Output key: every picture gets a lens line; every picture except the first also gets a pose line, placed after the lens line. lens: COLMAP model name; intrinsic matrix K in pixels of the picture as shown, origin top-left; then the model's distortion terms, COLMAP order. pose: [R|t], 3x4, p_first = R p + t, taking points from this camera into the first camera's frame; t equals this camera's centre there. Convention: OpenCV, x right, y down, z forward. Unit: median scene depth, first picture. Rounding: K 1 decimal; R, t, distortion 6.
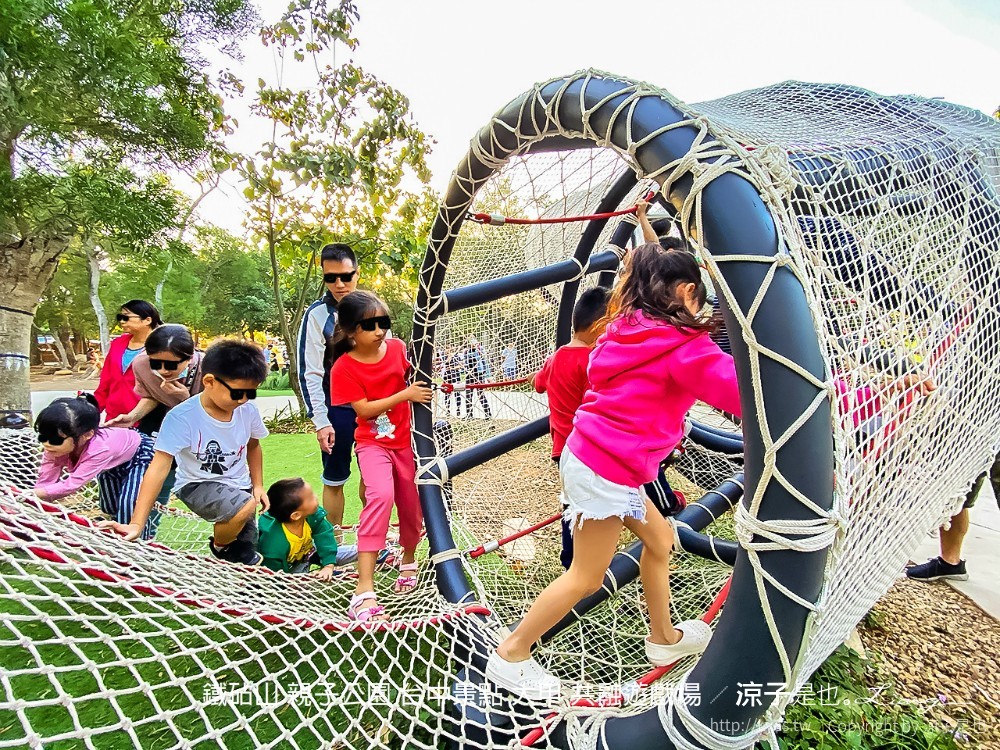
lens RADIAL K [[403.1, 0, 500.0], [0, 403.1, 375.0], [0, 0, 1]] dist [0.000021, -0.000002]
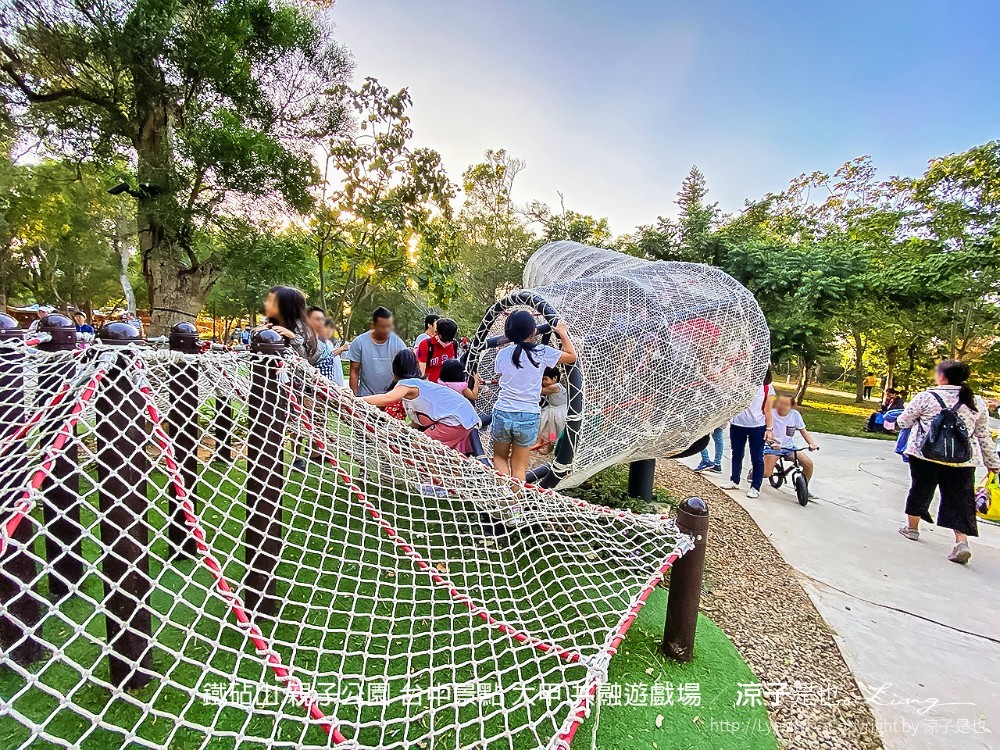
lens RADIAL K [[403.1, 0, 500.0], [0, 403.1, 375.0], [0, 0, 1]] dist [0.000021, -0.000002]
pose [[0.997553, 0.062384, 0.031562, -0.037935], [-0.062848, 0.997926, 0.013910, -0.017208], [-0.030629, -0.015859, 0.999405, -0.338852]]
